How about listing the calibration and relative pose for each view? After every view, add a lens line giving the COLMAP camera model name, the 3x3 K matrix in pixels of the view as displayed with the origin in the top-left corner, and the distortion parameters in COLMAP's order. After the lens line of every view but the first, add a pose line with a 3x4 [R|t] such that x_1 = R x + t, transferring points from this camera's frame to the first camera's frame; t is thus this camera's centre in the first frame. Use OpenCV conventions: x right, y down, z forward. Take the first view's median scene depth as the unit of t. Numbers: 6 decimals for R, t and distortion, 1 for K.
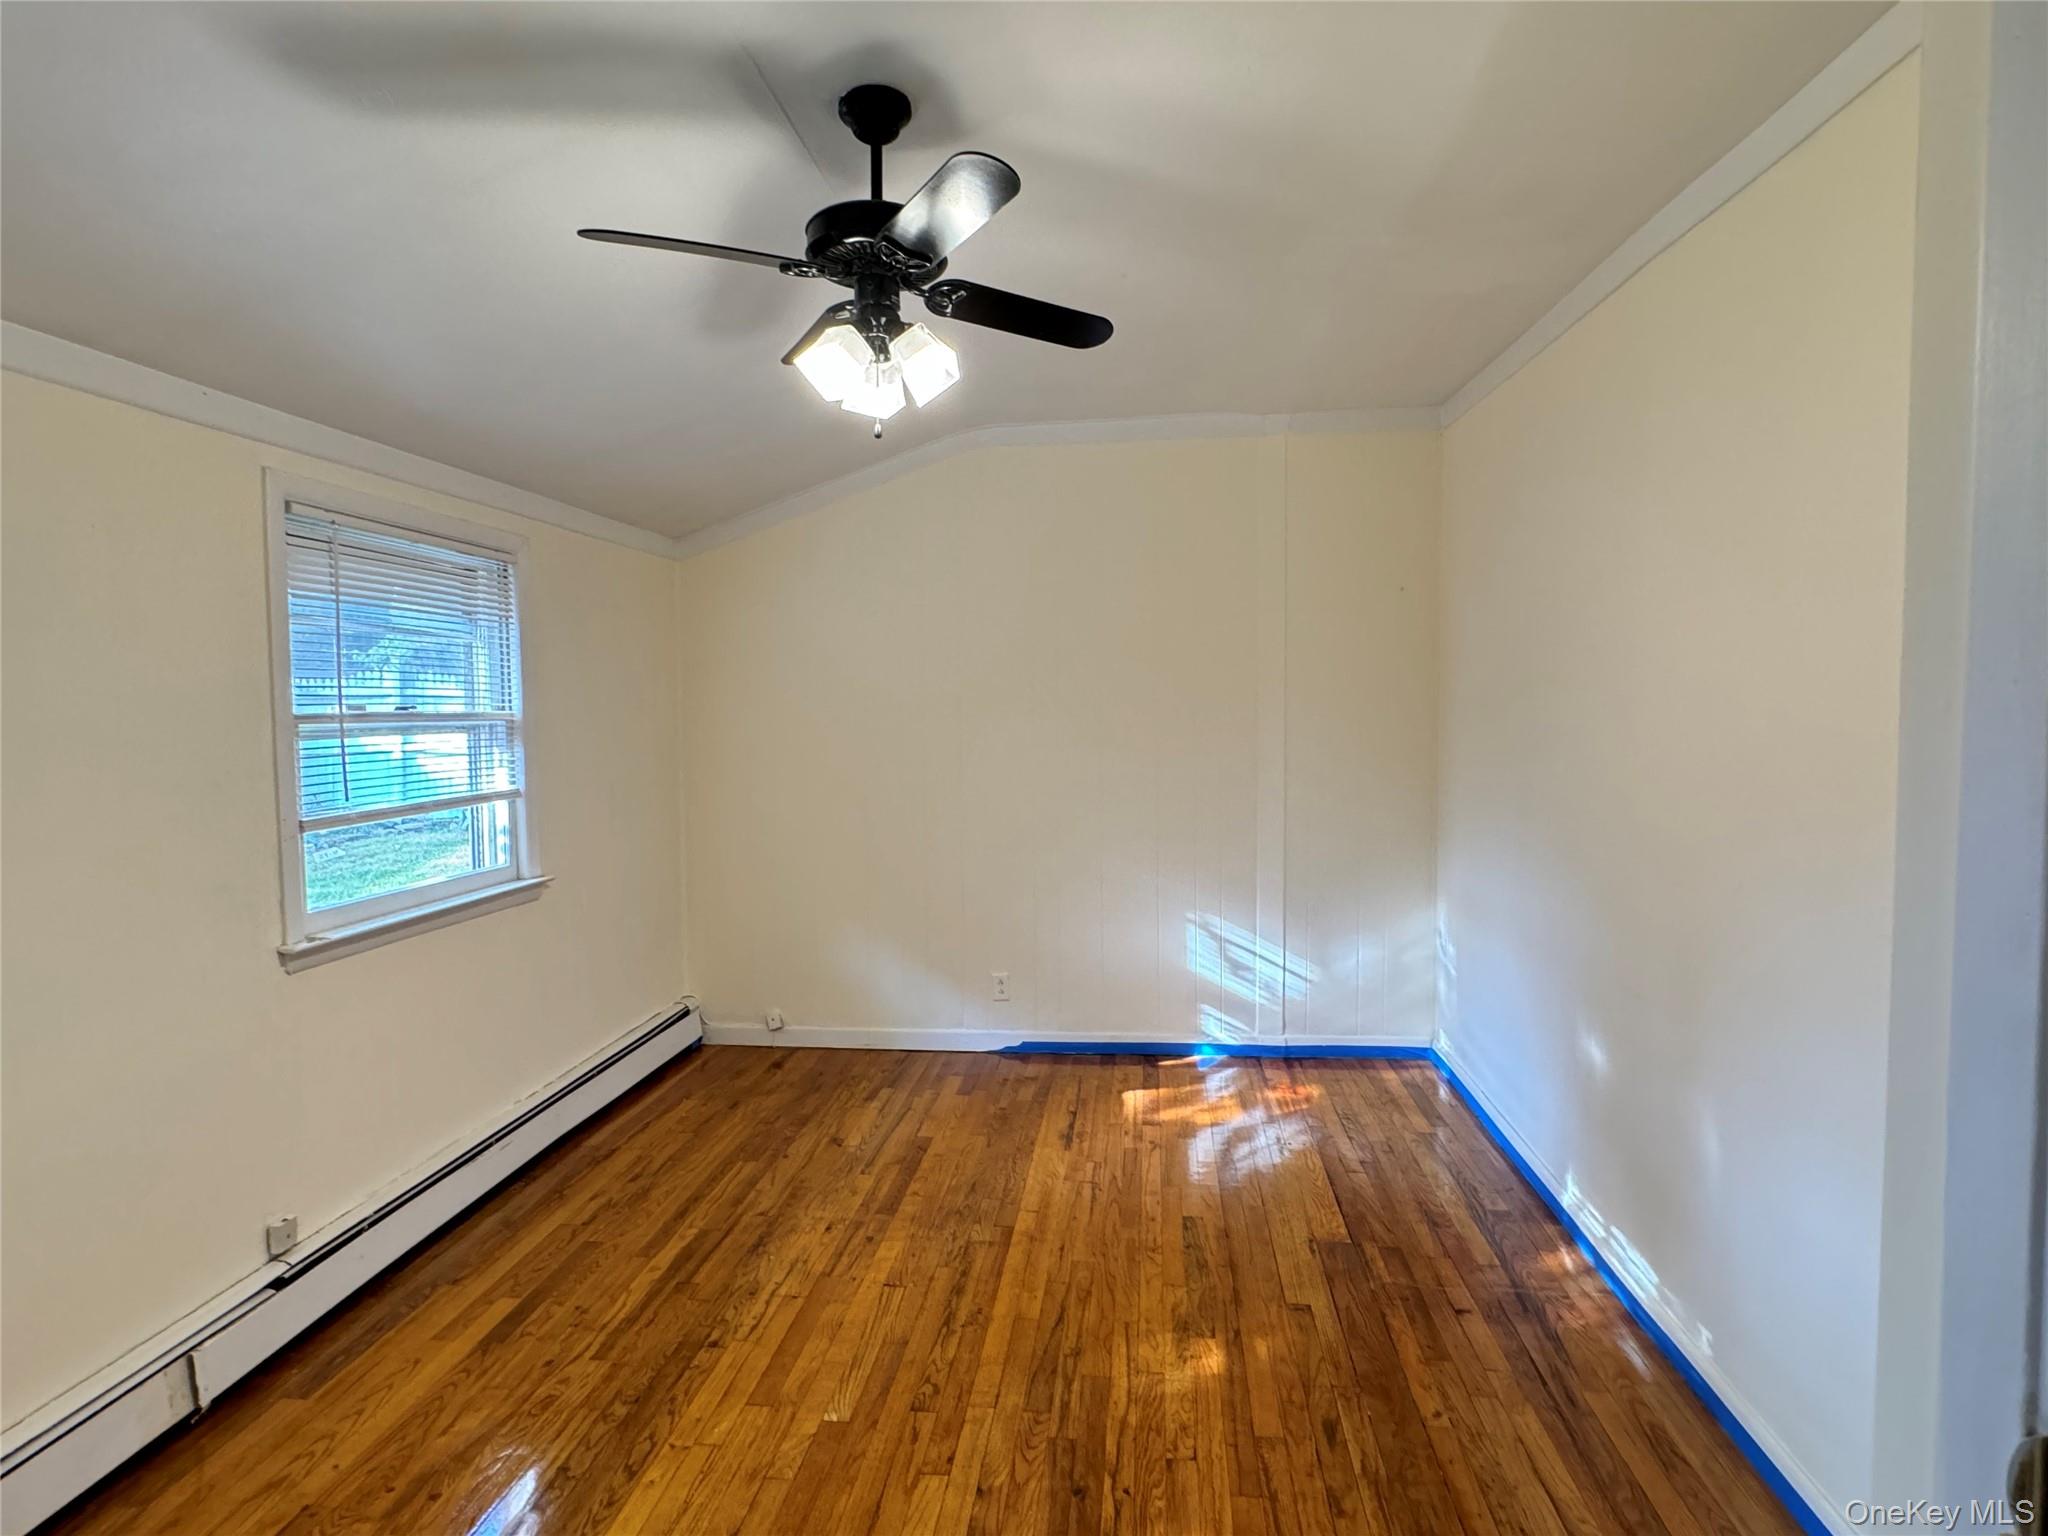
lens RADIAL K [[1077.5, 0, 1018.6], [0, 1077.5, 771.1], [0, 0, 1]] dist [-0.000120, -0.000138]
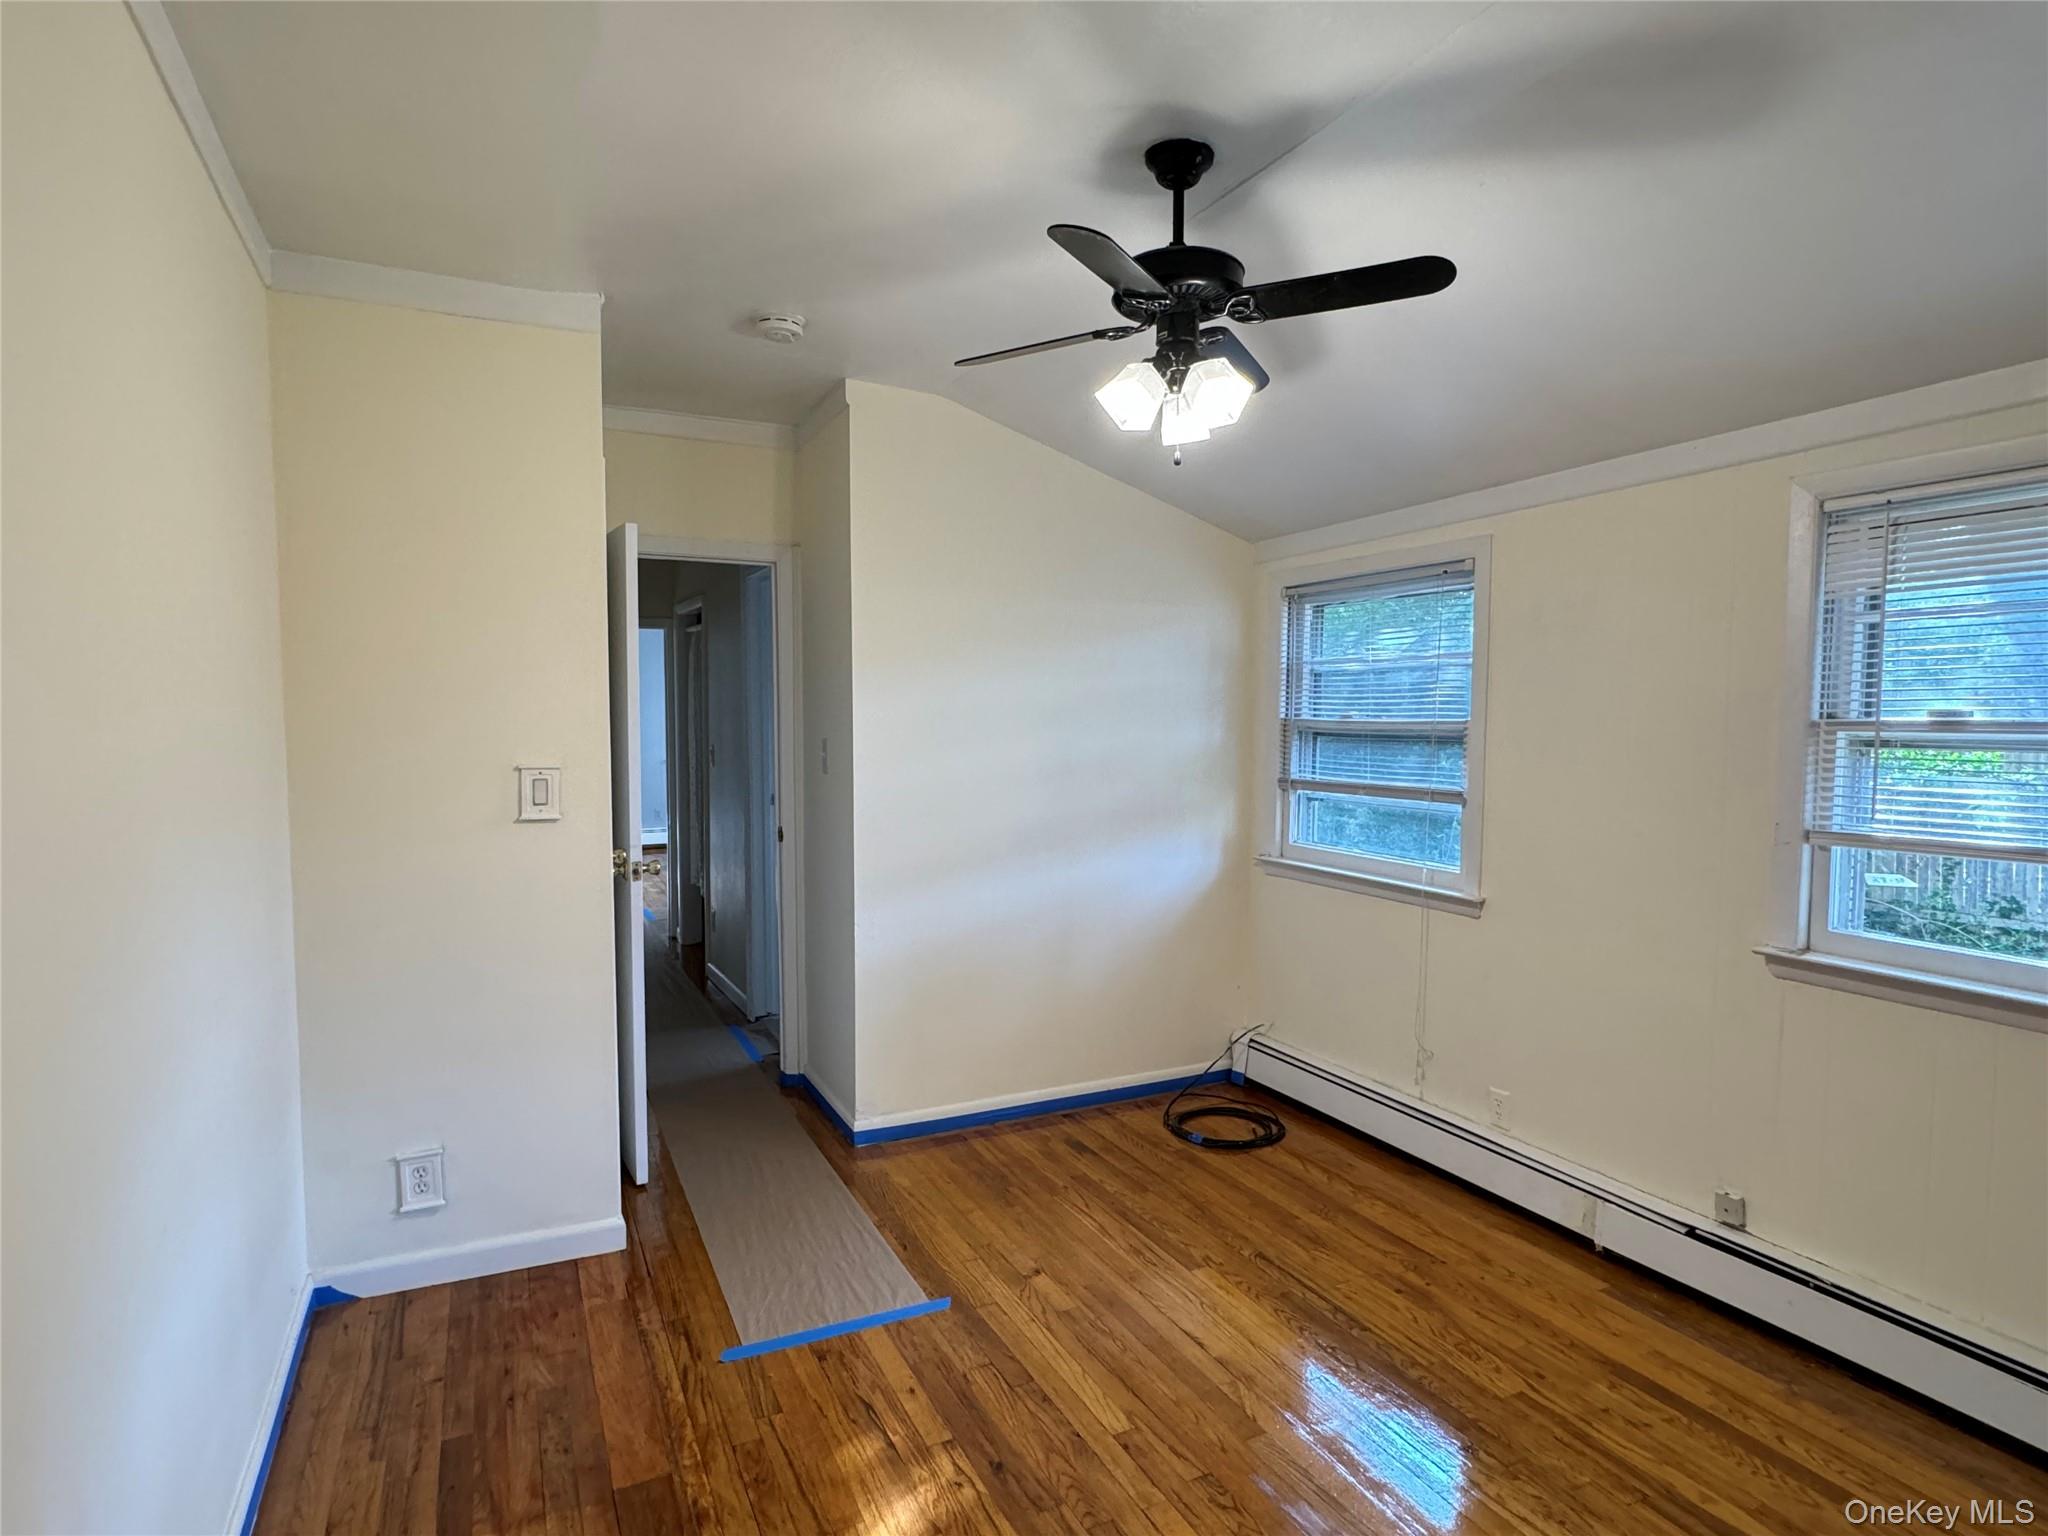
lens RADIAL K [[1077.5, 0, 1017.1], [0, 1077.5, 769.5], [0, 0, 1]] dist [-0.000120, -0.000138]
pose [[-0.836992, 0.036702, -0.545983, 0.518410], [-0.027716, 0.993624, 0.109280, -0.106599], [0.546513, 0.106599, -0.830638, 1.592986]]
